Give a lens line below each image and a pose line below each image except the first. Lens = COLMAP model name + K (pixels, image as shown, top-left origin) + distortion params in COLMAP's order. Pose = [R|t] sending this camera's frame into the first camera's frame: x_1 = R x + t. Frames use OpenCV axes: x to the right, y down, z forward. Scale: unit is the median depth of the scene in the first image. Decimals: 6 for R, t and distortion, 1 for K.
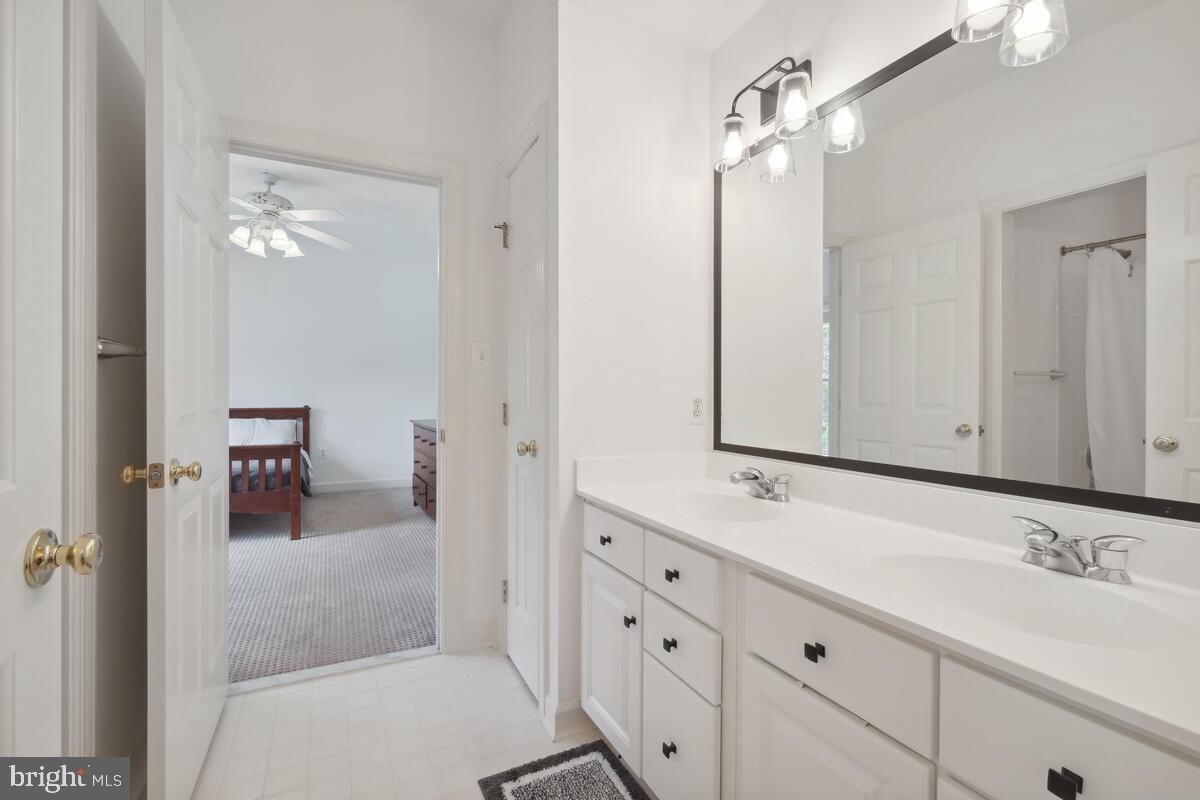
lens RADIAL K [[538.2, 0, 602.1], [0, 538.2, 394.1], [0, 0, 1]] dist [-0.002064, -0.000033]
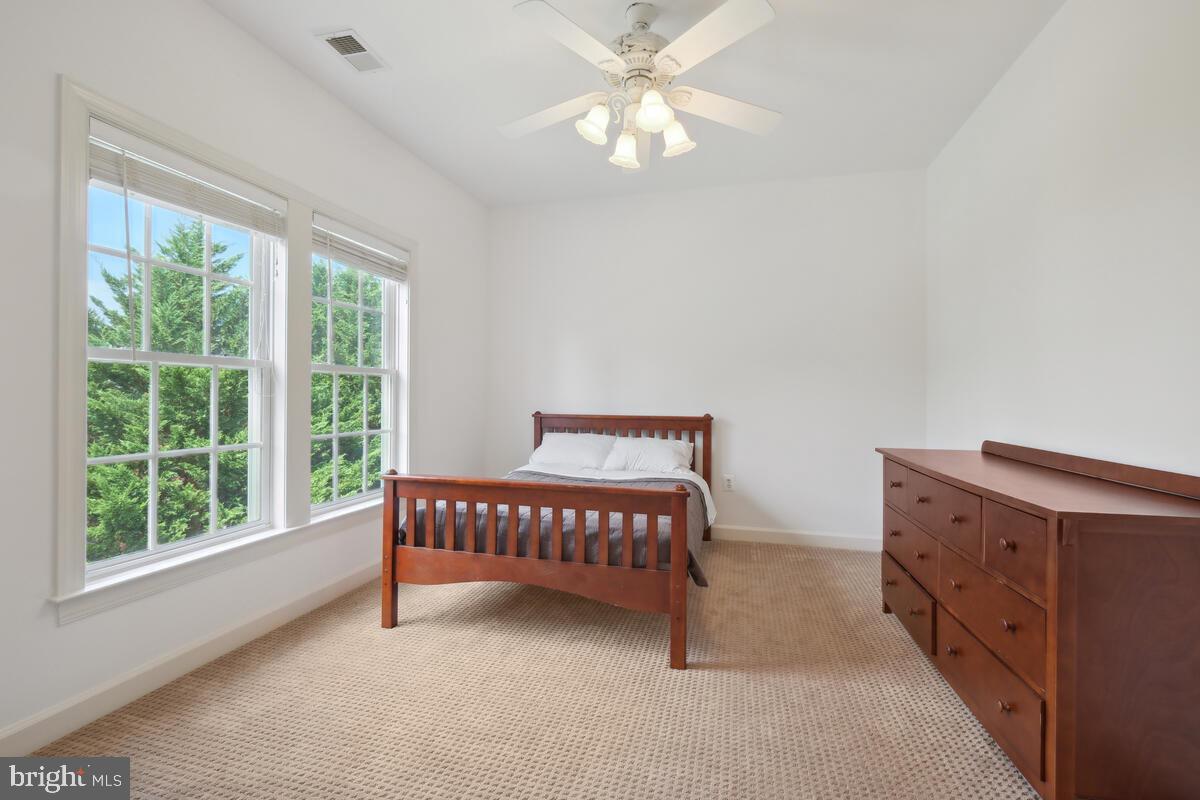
lens RADIAL K [[538.2, 0, 602.1], [0, 538.2, 394.1], [0, 0, 1]] dist [-0.002064, -0.000033]
pose [[0.753489, 0.000434, -0.657461, -0.266371], [-0.005479, 0.999969, -0.005618, -0.000971], [0.657438, 0.007835, 0.753468, 0.529303]]
